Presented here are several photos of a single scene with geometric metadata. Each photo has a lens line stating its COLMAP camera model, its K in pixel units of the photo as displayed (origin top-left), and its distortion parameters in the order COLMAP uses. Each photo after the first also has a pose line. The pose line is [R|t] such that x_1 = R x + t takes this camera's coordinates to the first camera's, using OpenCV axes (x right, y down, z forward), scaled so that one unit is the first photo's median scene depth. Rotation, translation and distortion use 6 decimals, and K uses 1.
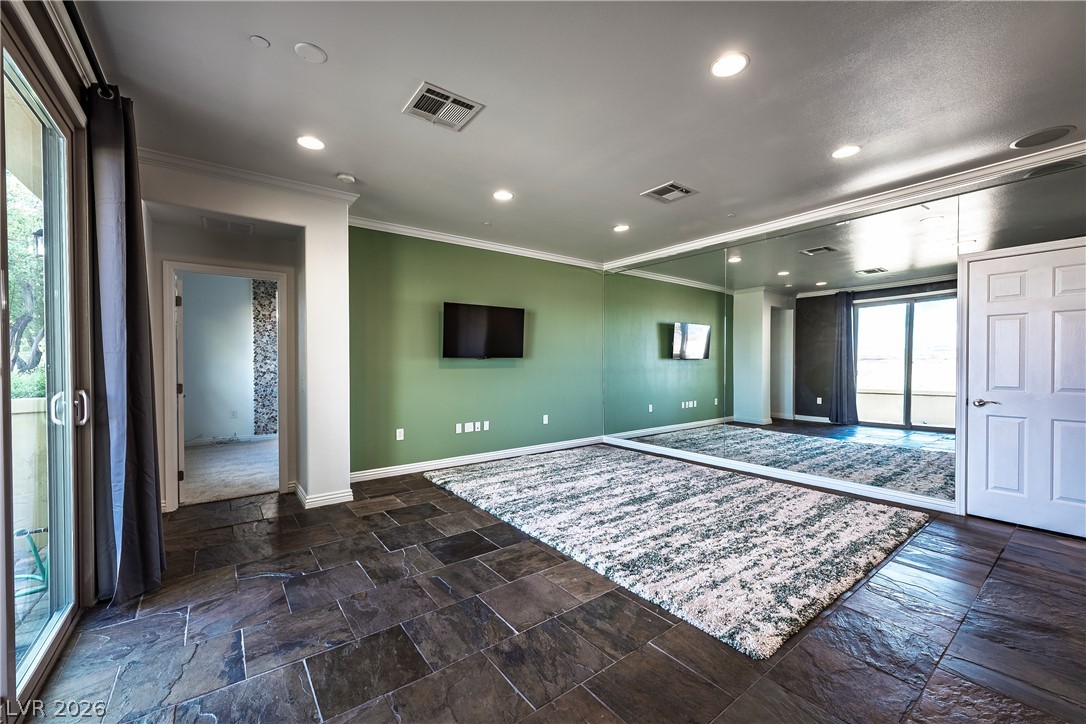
lens RADIAL K [[431.3, 0, 543.3], [0, 431.3, 368.3], [0, 0, 1]] dist [-0.001495, 0.000134]
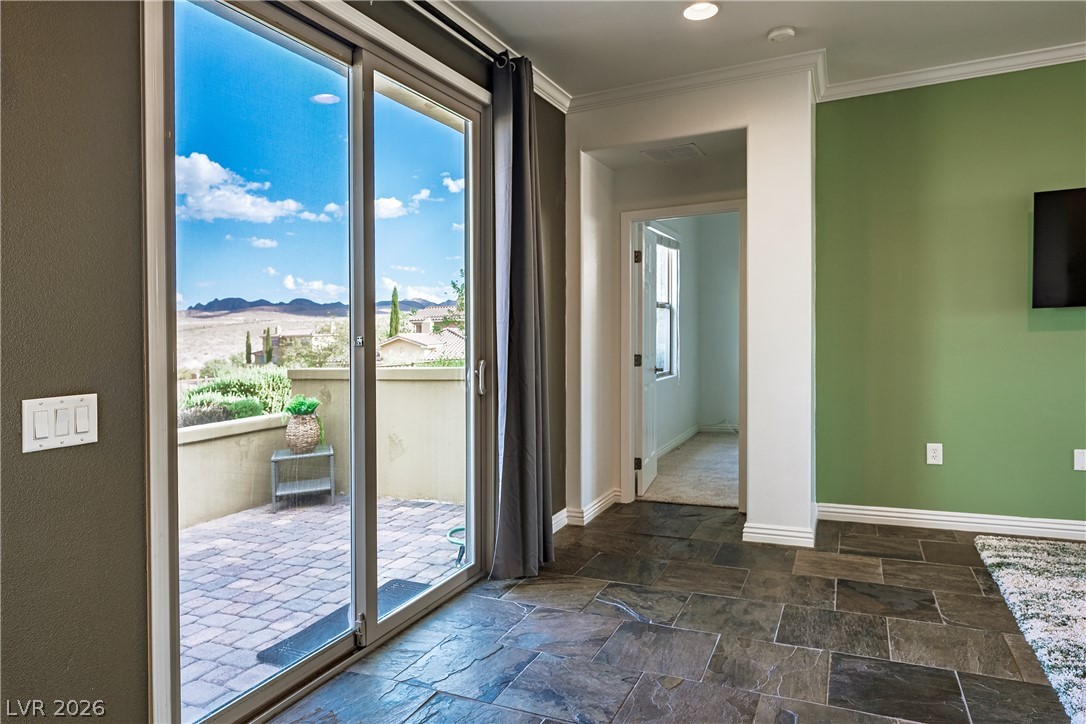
lens RADIAL K [[685.4, 0, 550.1], [0, 685.4, 336.7], [0, 0, 1]] dist [-0.003304, -0.000594]
pose [[0.467264, -0.004682, -0.884105, 0.264457], [0.015352, 0.999878, 0.002819, -0.005268], [0.883984, -0.014890, 0.467279, 0.220592]]
